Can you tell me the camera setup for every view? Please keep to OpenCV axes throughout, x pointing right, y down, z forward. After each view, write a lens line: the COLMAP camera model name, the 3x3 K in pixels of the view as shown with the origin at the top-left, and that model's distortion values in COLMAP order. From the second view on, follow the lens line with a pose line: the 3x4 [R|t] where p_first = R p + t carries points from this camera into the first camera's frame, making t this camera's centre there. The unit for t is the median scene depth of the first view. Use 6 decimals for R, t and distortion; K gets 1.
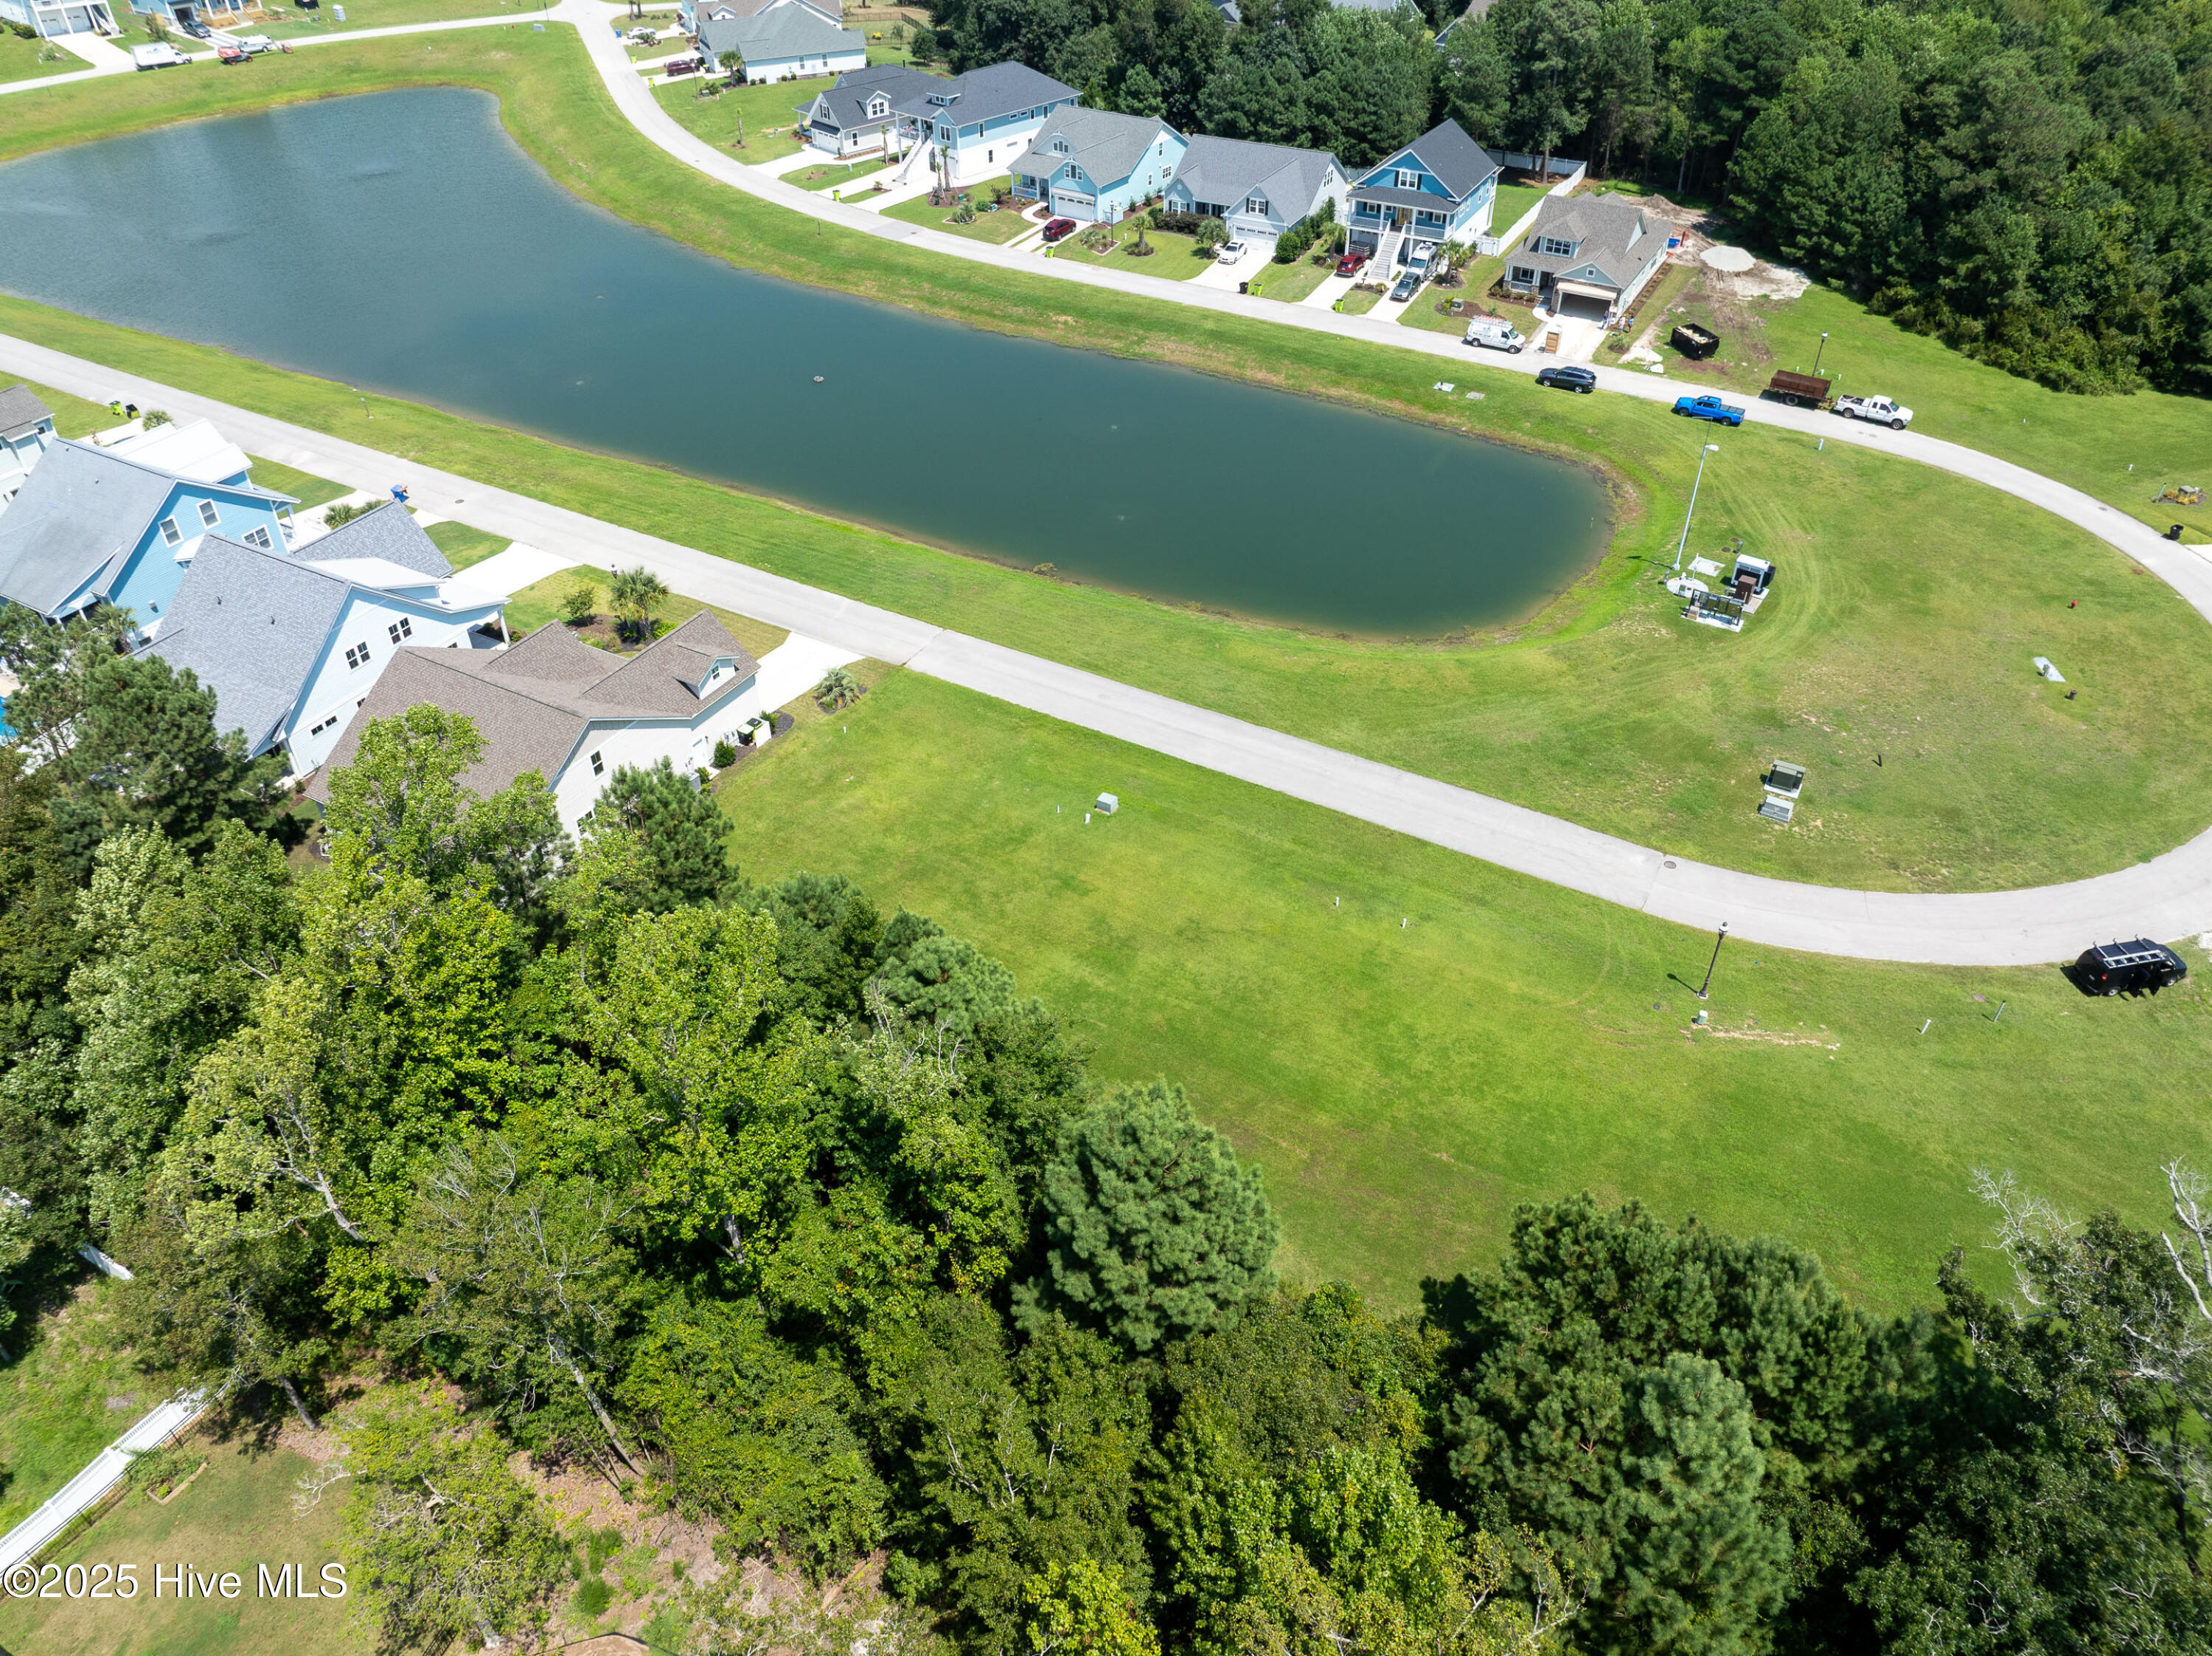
lens RADIAL K [[1554.2, 0, 1118.9], [0, 1554.2, 819.8], [0, 0, 1]] dist [-0.042087, 0.010078]
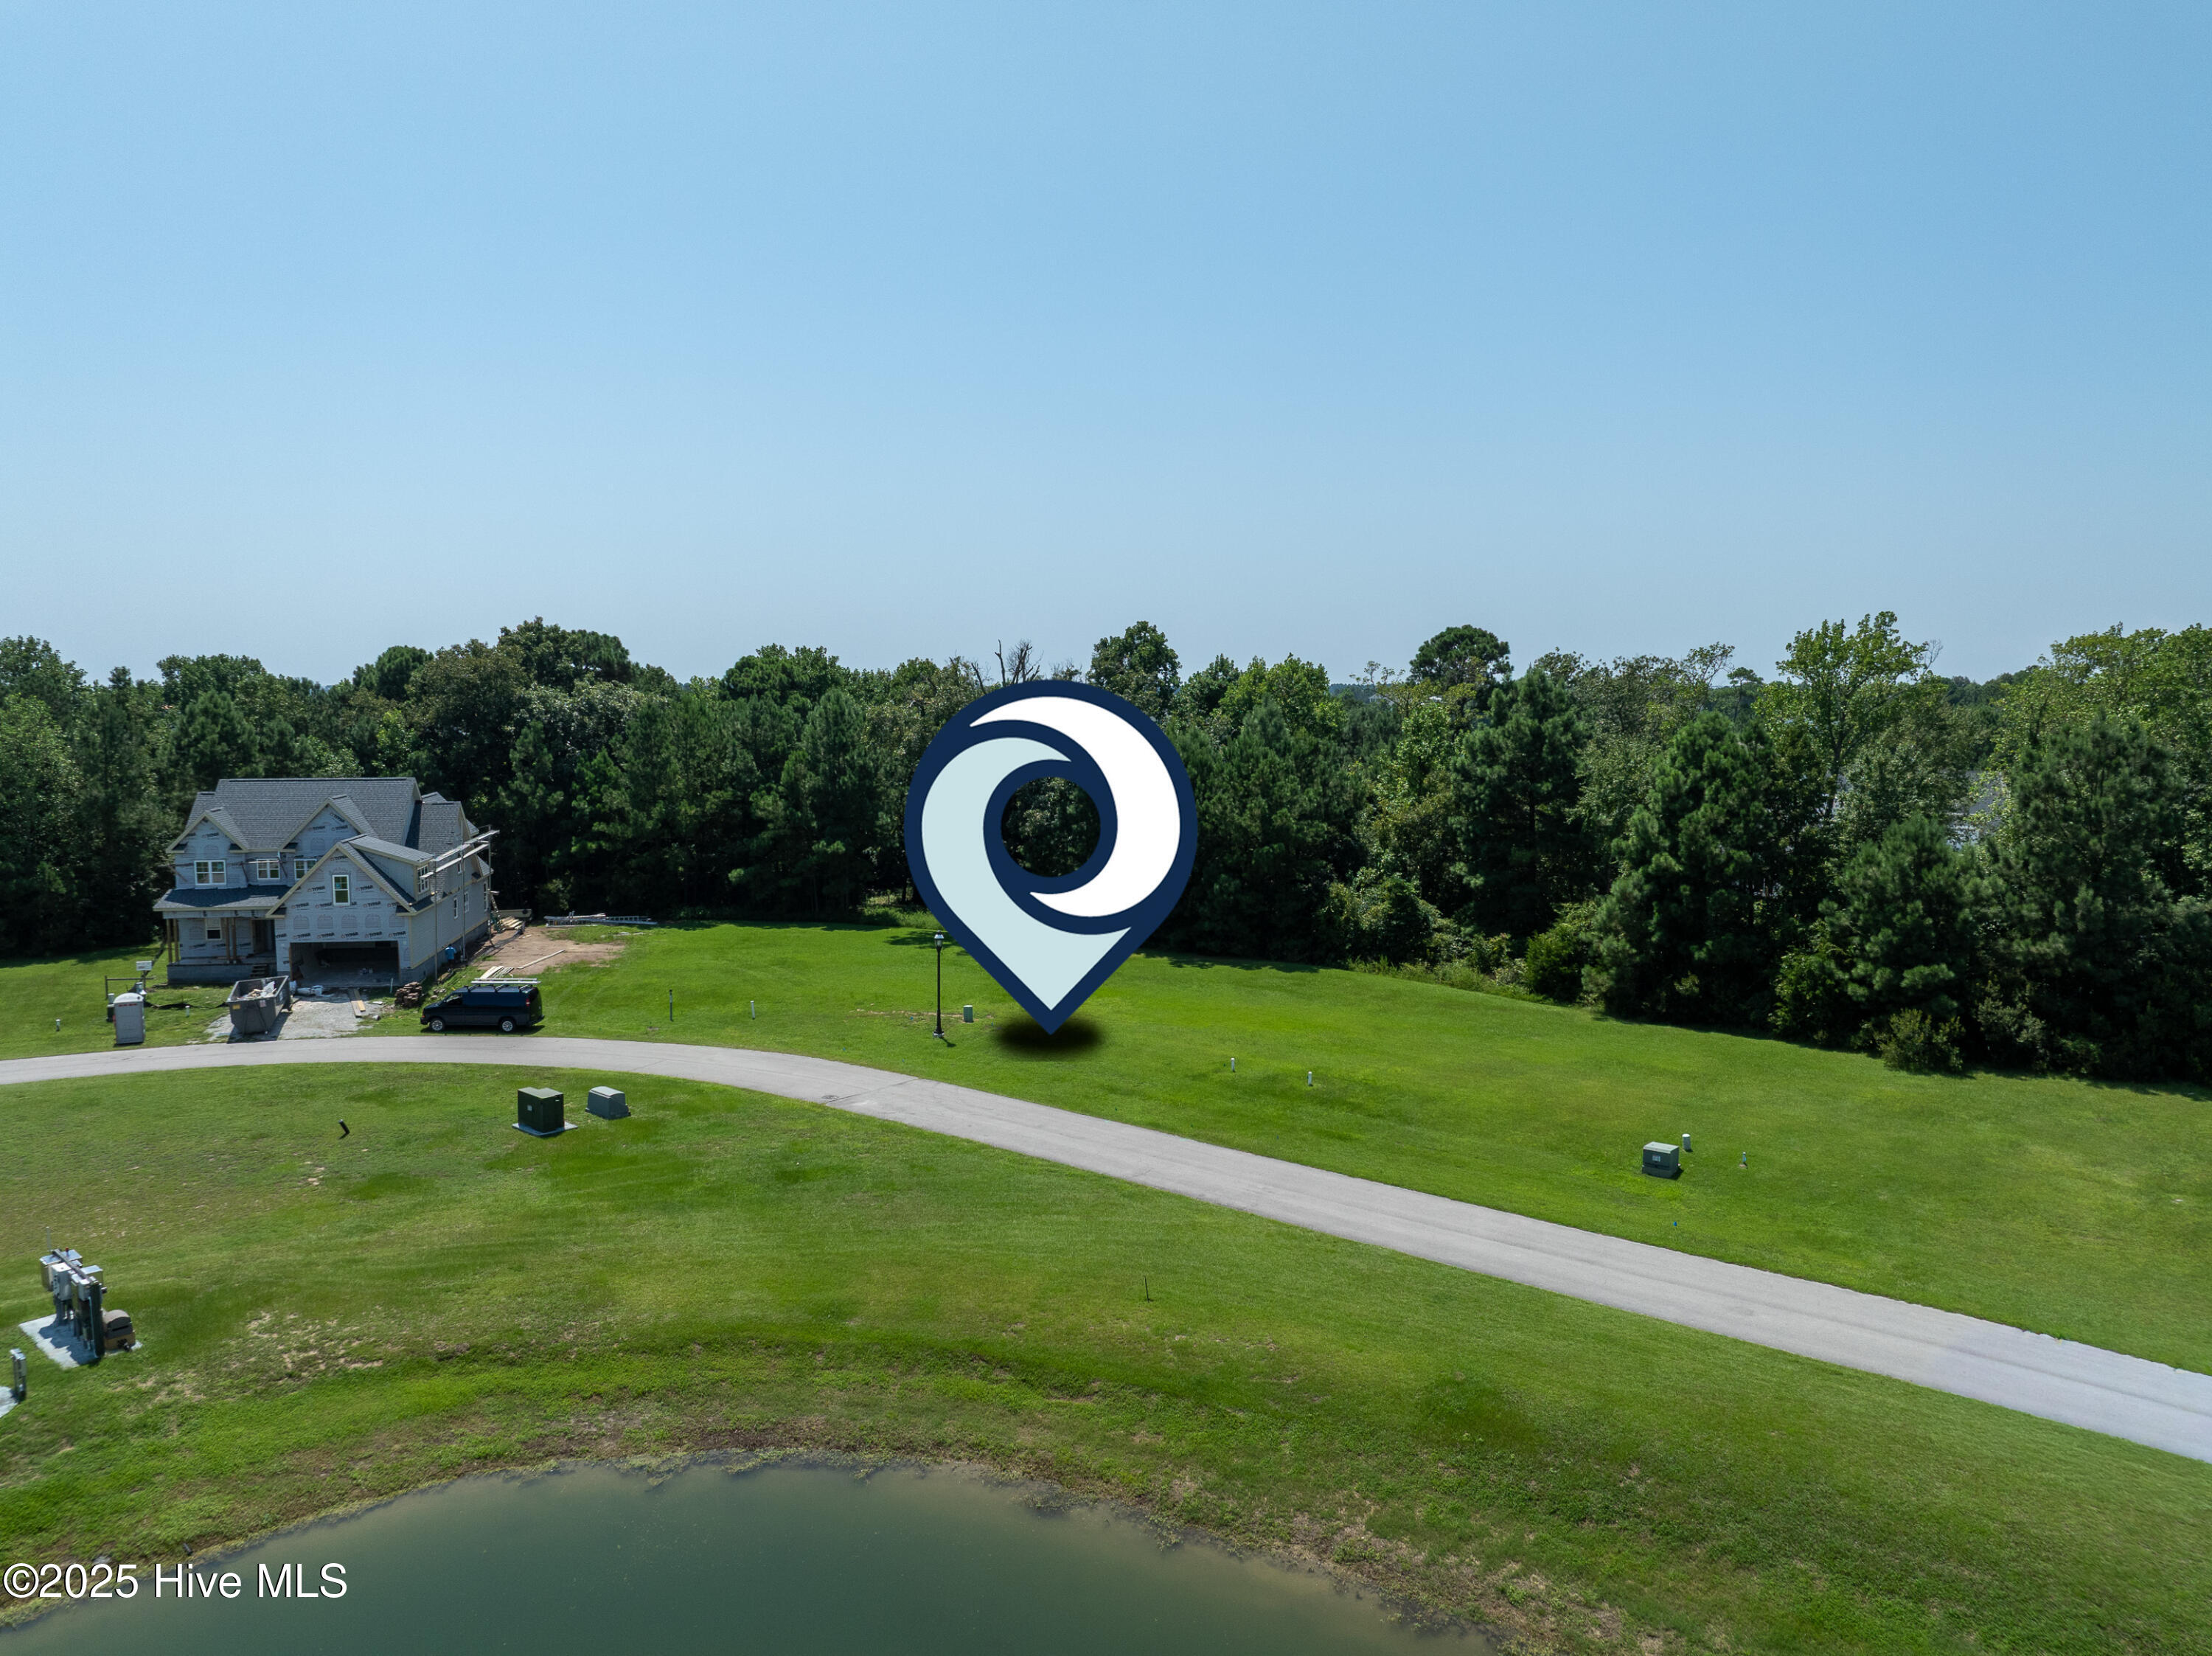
lens RADIAL K [[1554.2, 0, 1102.9], [0, 1554.2, 842.8], [0, 0, 1]] dist [-0.042087, 0.010078]
pose [[-0.982238, -0.019534, 0.186622, 0.082032], [0.115510, 0.720839, 0.683410, -0.458922], [-0.147874, 0.692827, -0.705779, 1.199582]]
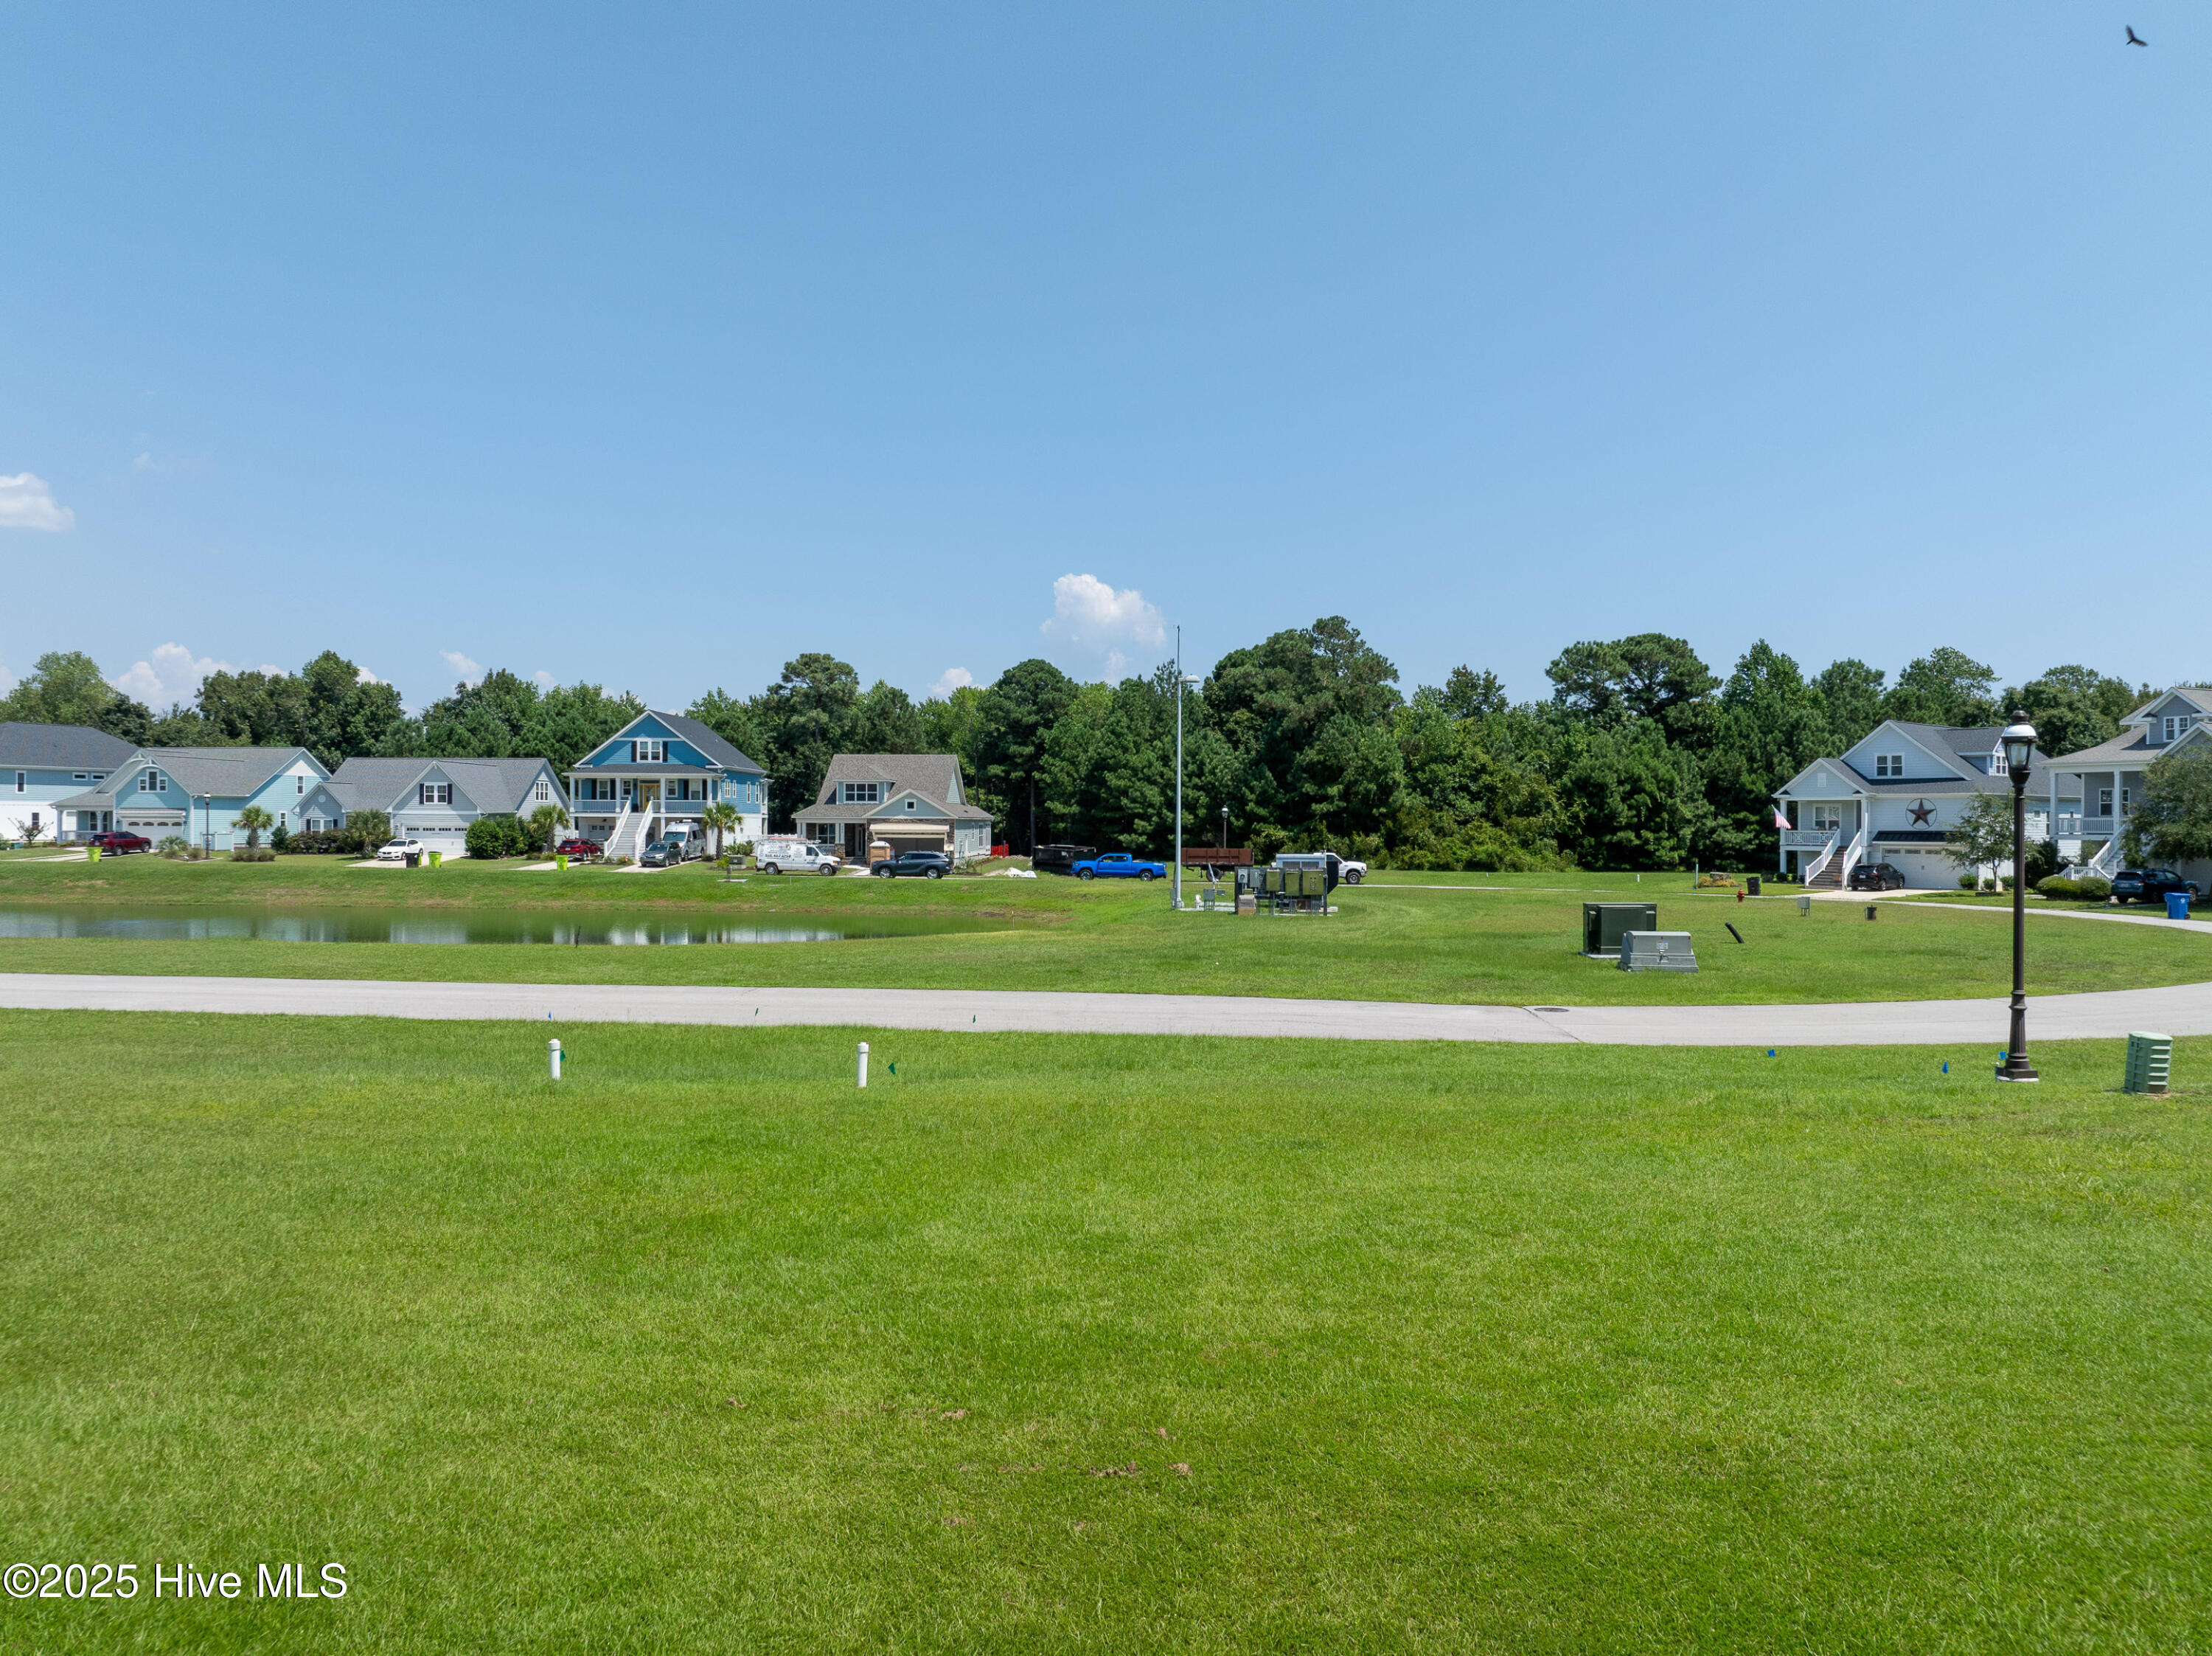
lens RADIAL K [[1554.2, 0, 1108.1], [0, 1554.2, 836.5], [0, 0, 1]] dist [-0.042087, 0.010078]
pose [[0.899804, 0.002090, 0.436290, 0.093307], [0.264254, 0.793090, -0.548796, 0.141404], [-0.347164, 0.609100, 0.713073, 0.642254]]
